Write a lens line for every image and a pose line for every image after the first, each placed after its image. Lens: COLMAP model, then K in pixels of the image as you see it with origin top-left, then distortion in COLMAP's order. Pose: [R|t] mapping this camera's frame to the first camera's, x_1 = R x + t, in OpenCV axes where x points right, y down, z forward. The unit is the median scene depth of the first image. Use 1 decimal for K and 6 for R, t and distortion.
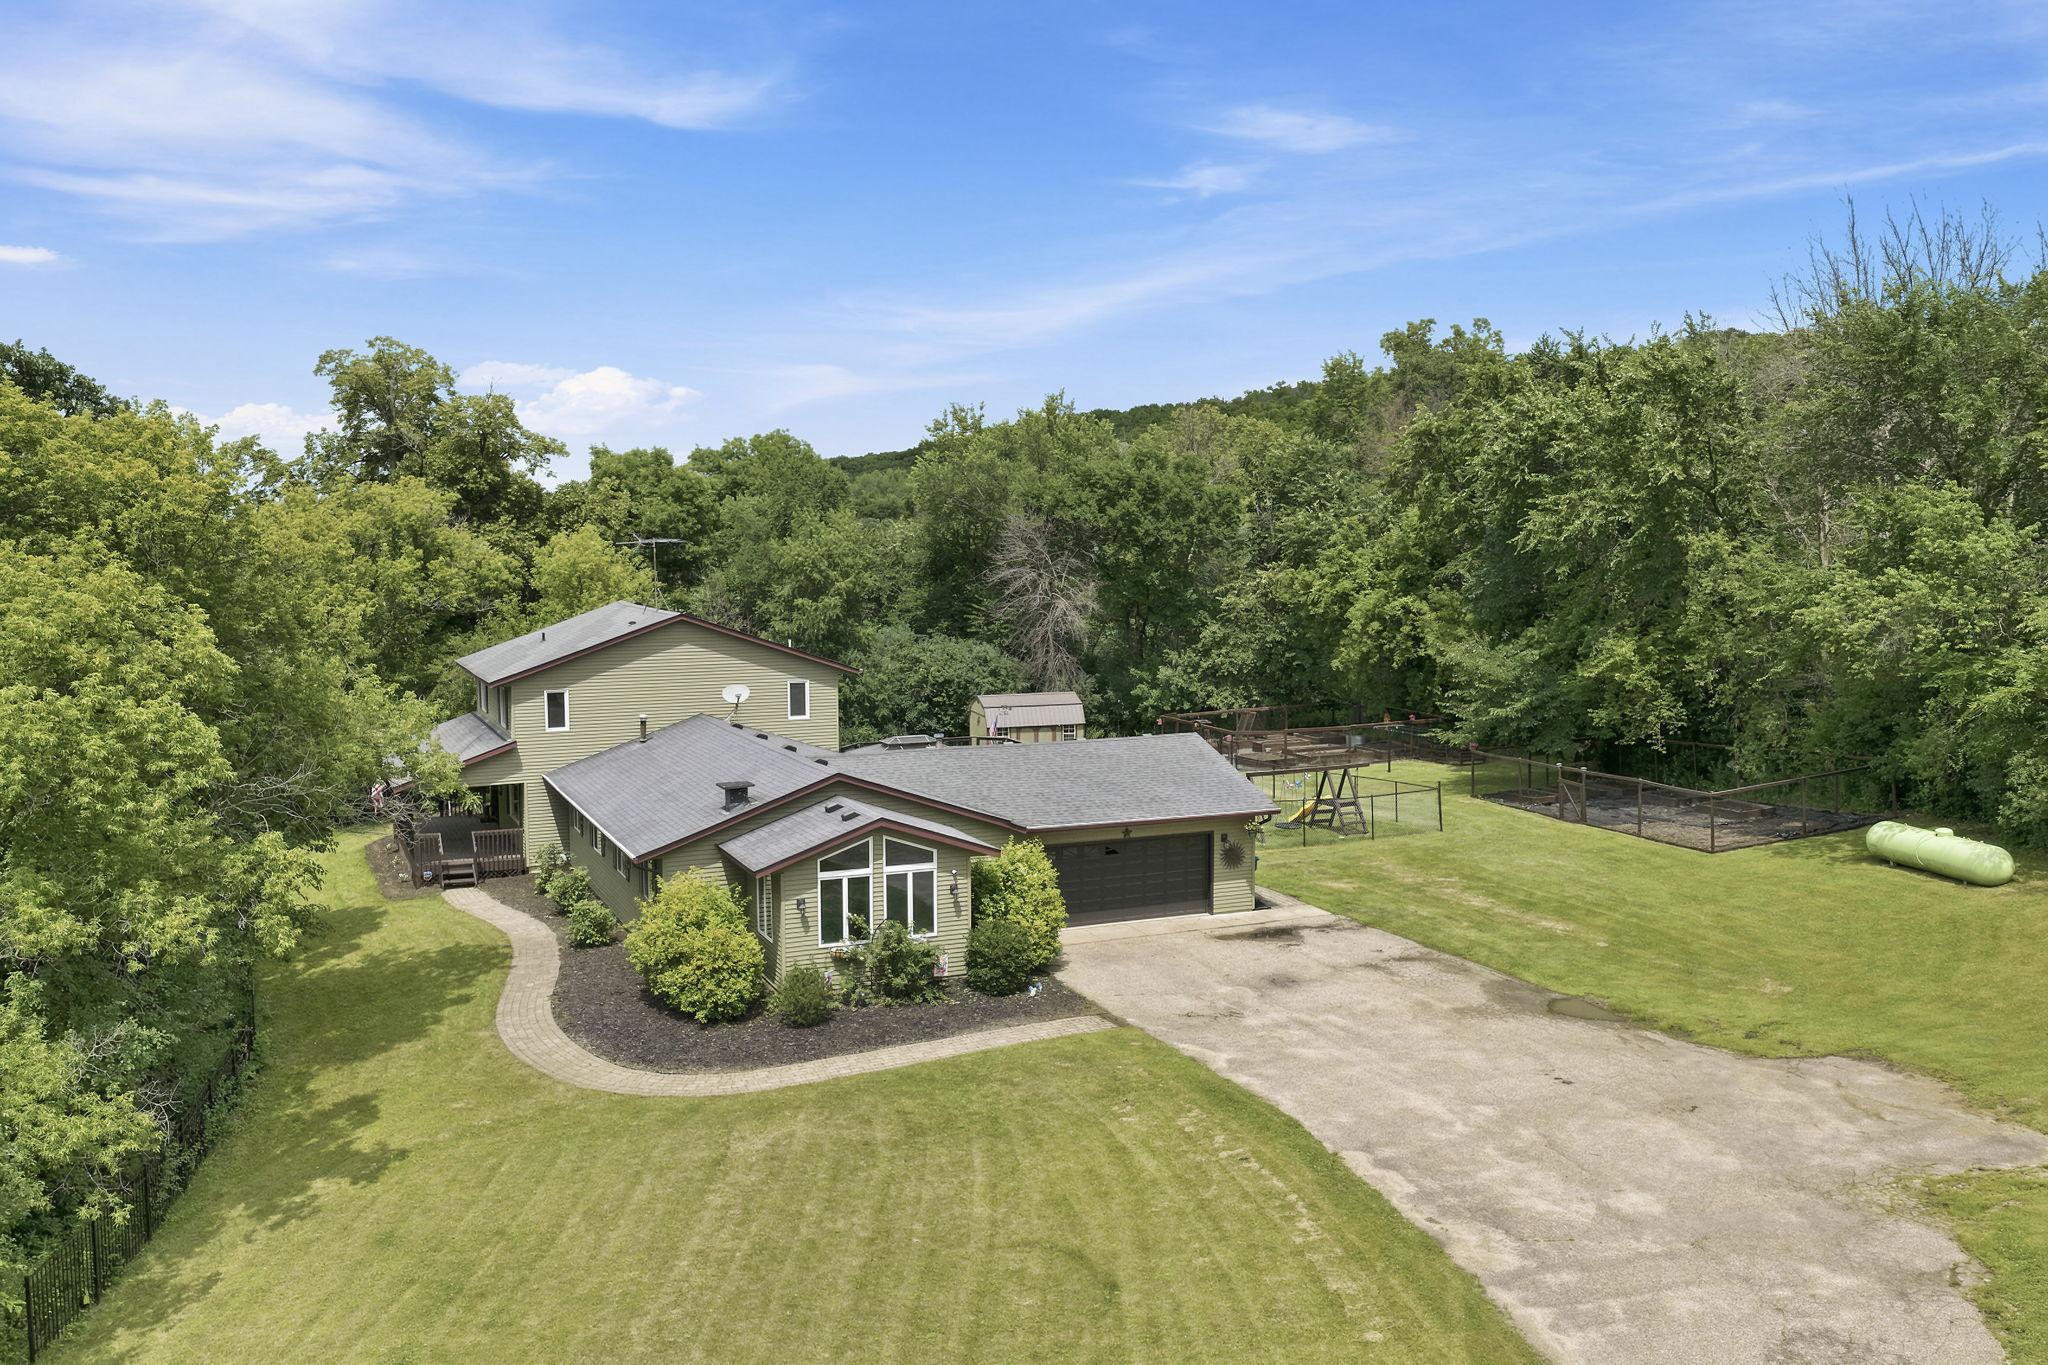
lens RADIAL K [[1689.3, 0, 1024.0], [0, 1689.3, 682.5], [0, 0, 1]] dist [-0.025515, 0.054667]
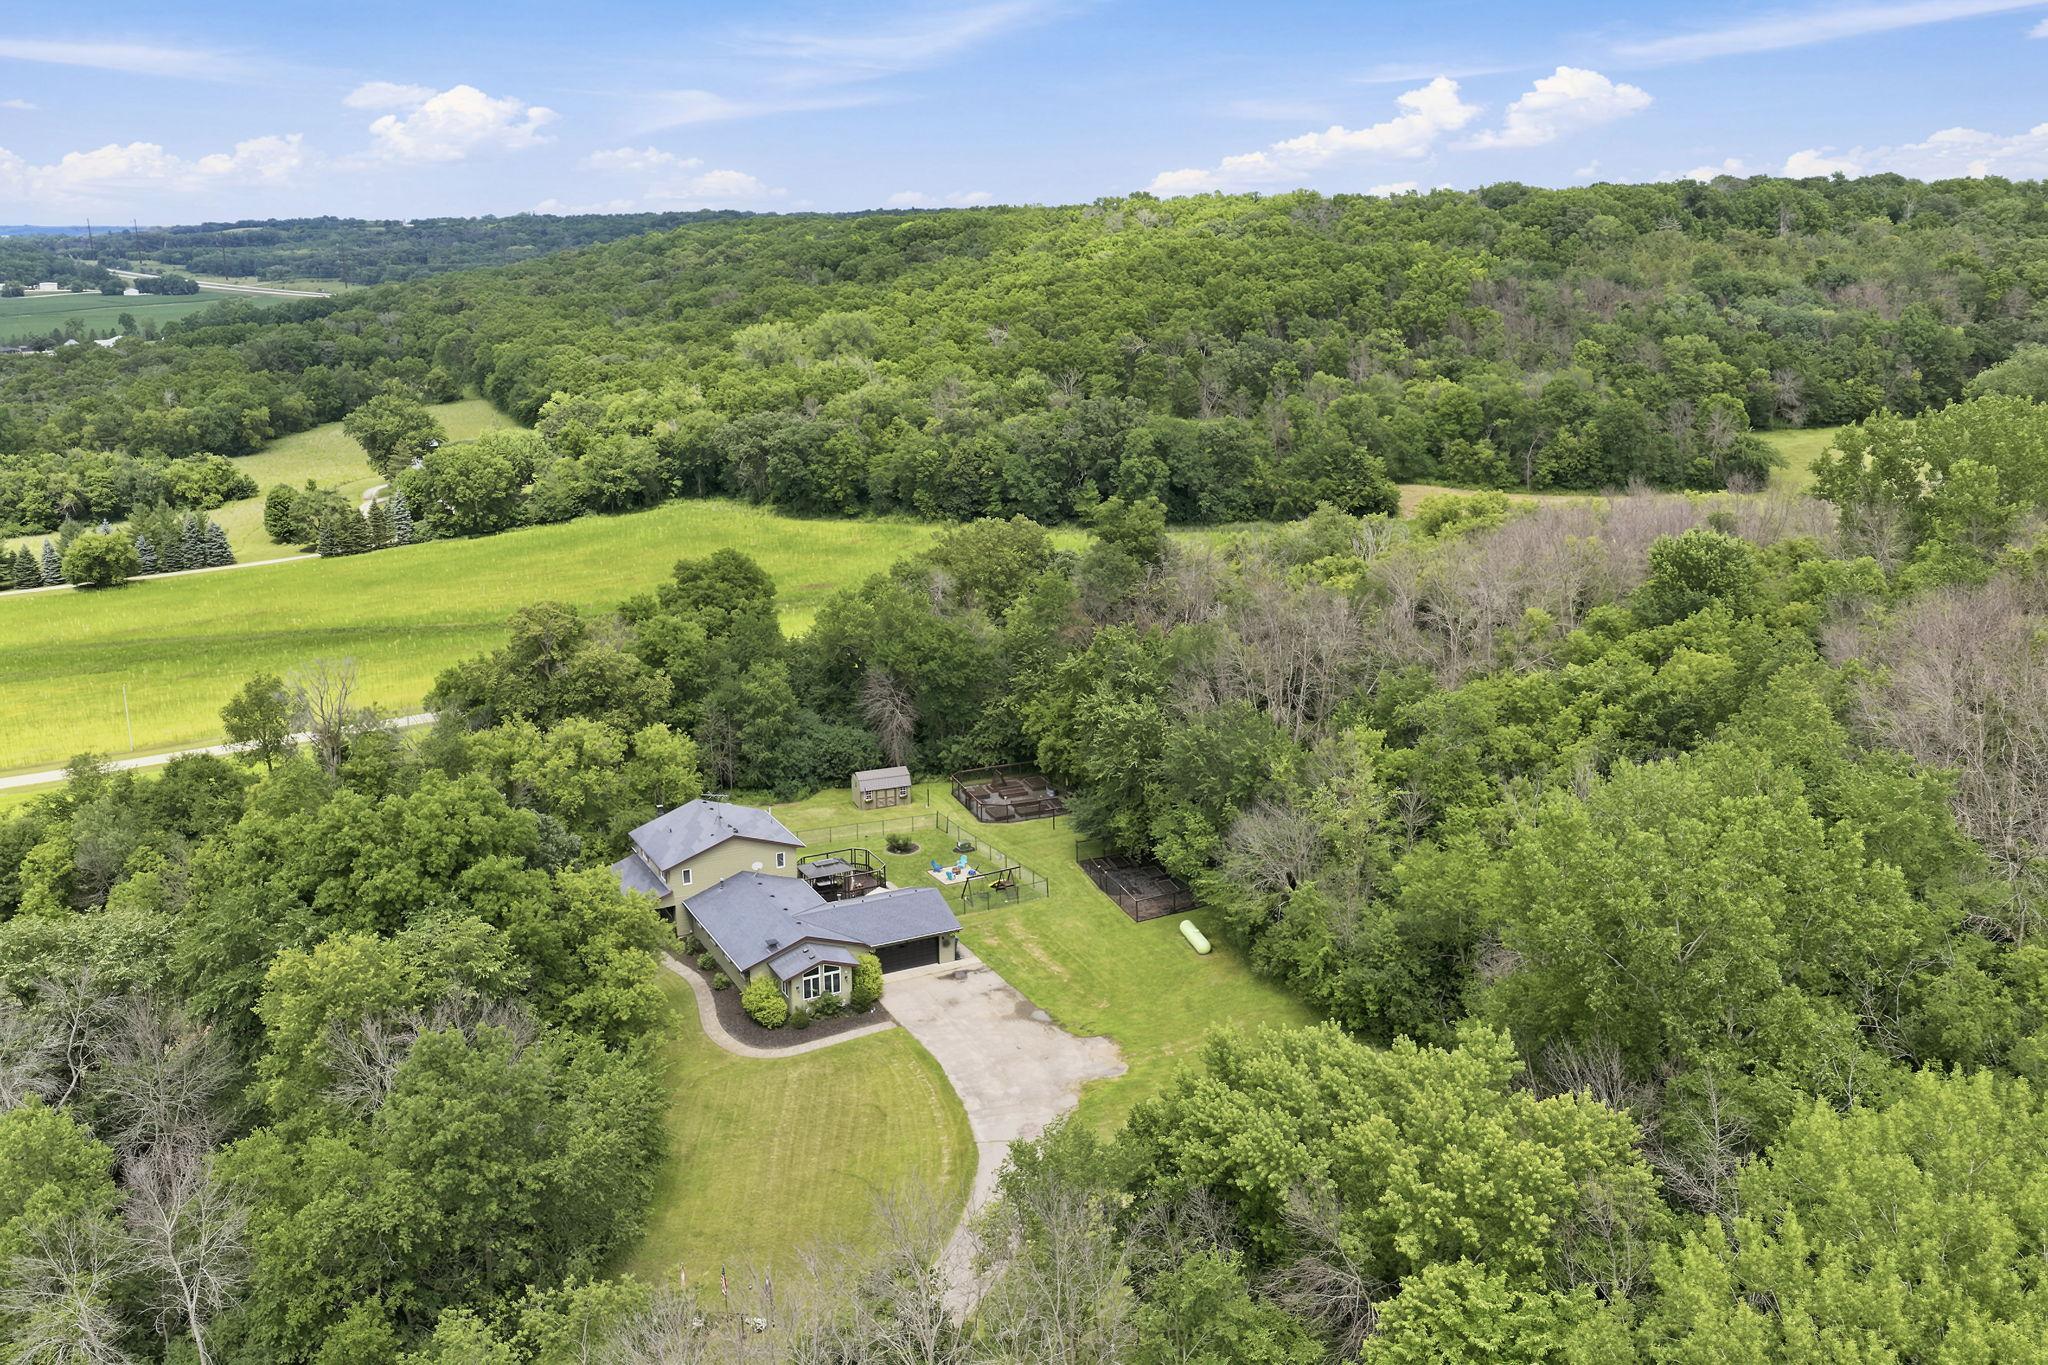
lens RADIAL K [[1689.3, 0, 1024.0], [0, 1689.3, 682.5], [0, 0, 1]] dist [-0.025515, 0.054667]
pose [[0.997790, -0.016914, 0.064257, 0.096267], [0.005411, 0.984531, 0.175126, -0.970536], [-0.066225, -0.174392, 0.982447, -2.007775]]
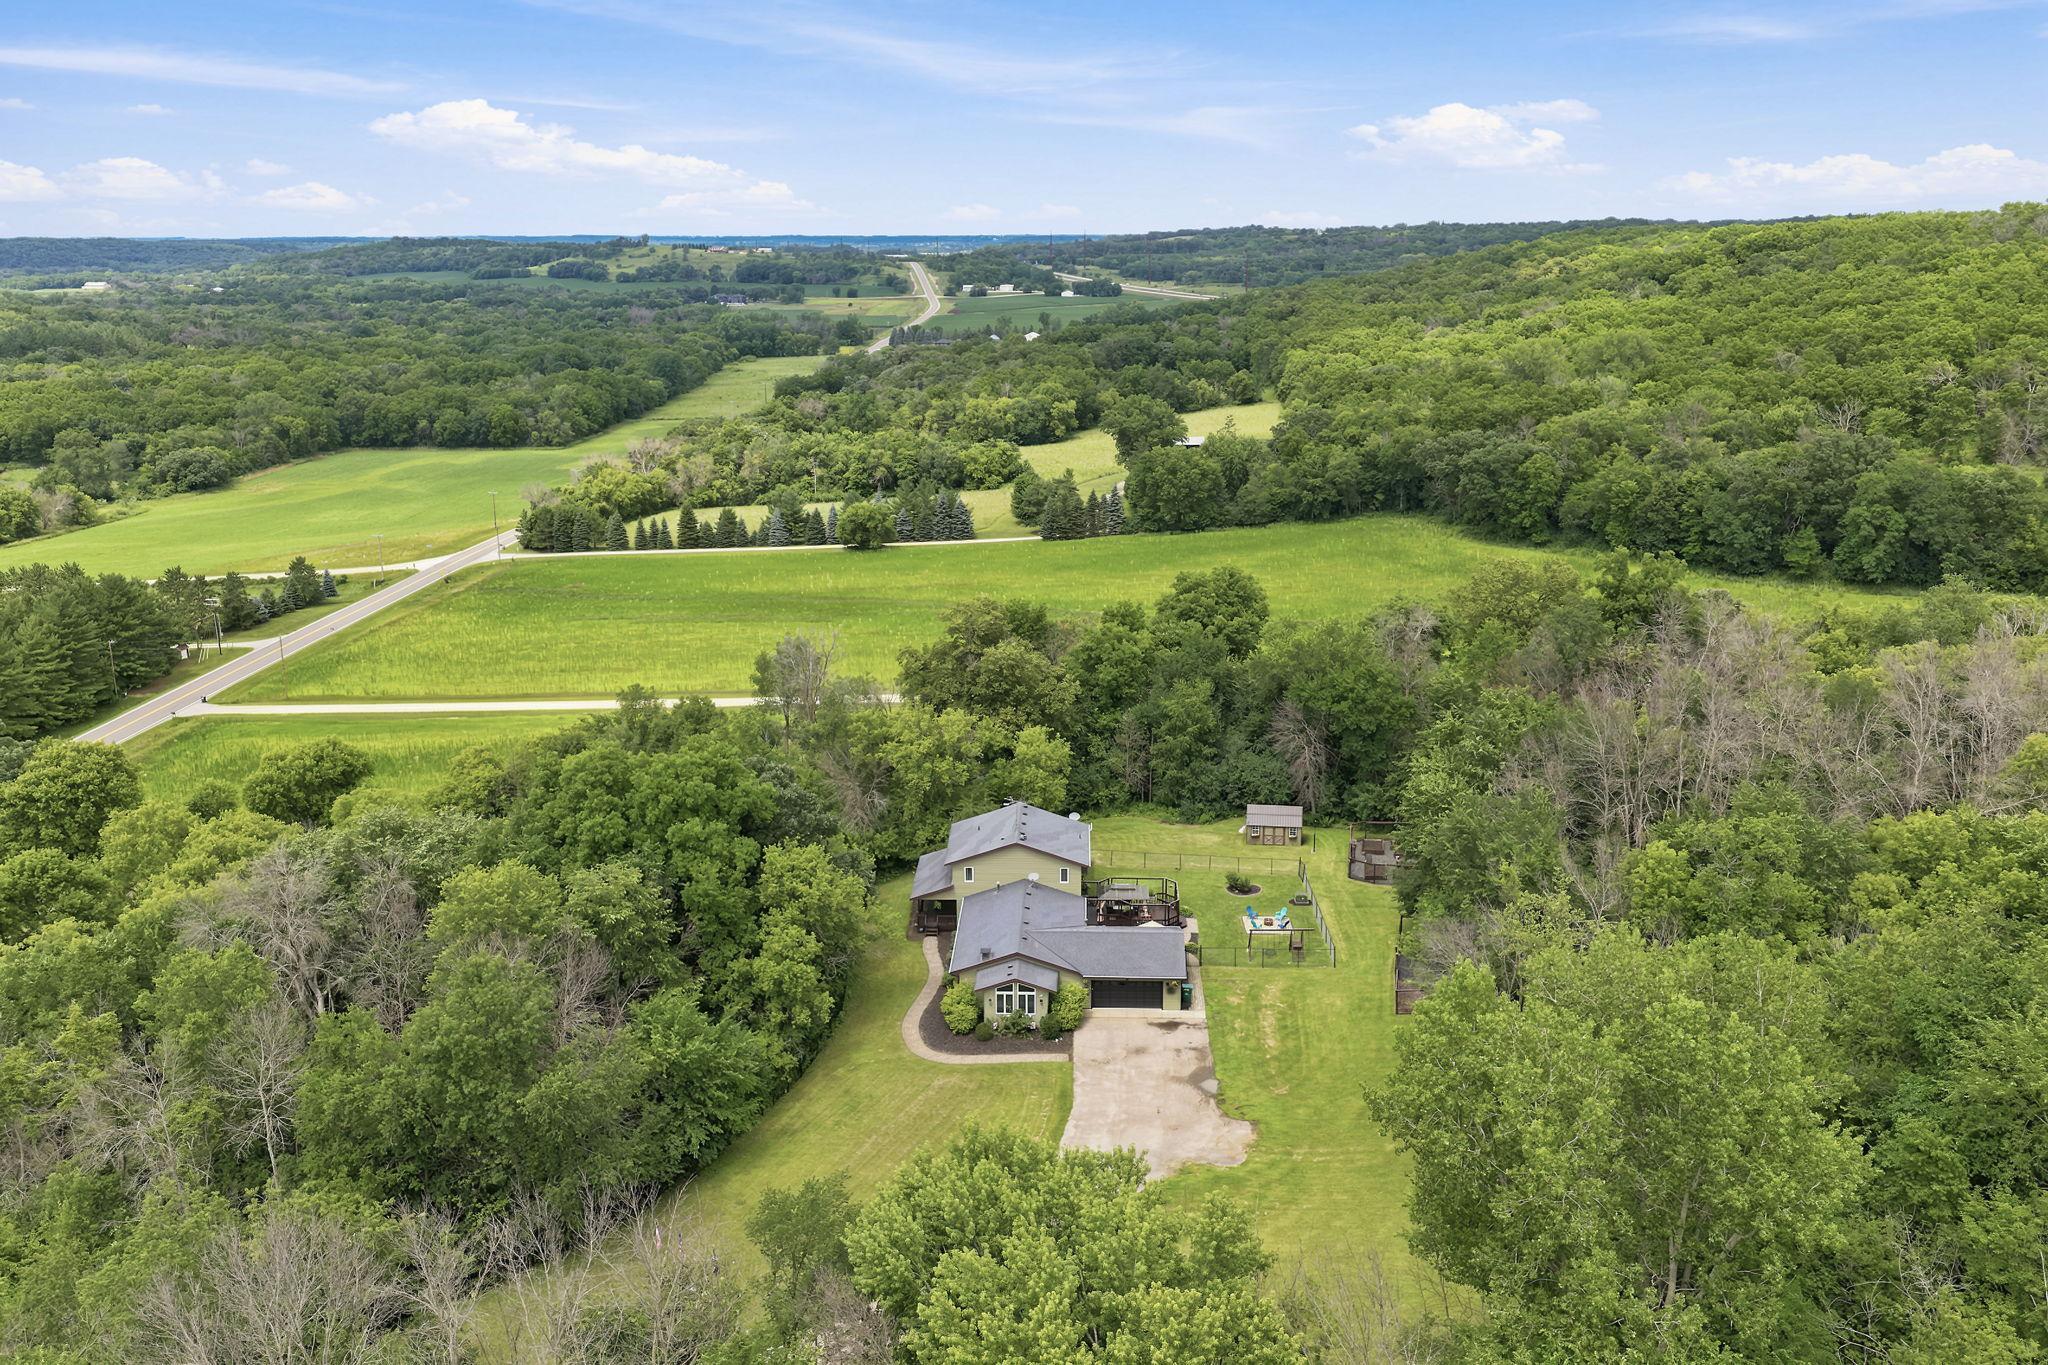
lens RADIAL K [[1689.3, 0, 1024.0], [0, 1689.3, 682.5], [0, 0, 1]] dist [-0.025515, 0.054667]
pose [[0.898553, 0.110715, -0.424669, 1.195580], [-0.036572, 0.983180, 0.178940, -1.017781], [0.437338, -0.145256, 0.887489, -1.690333]]
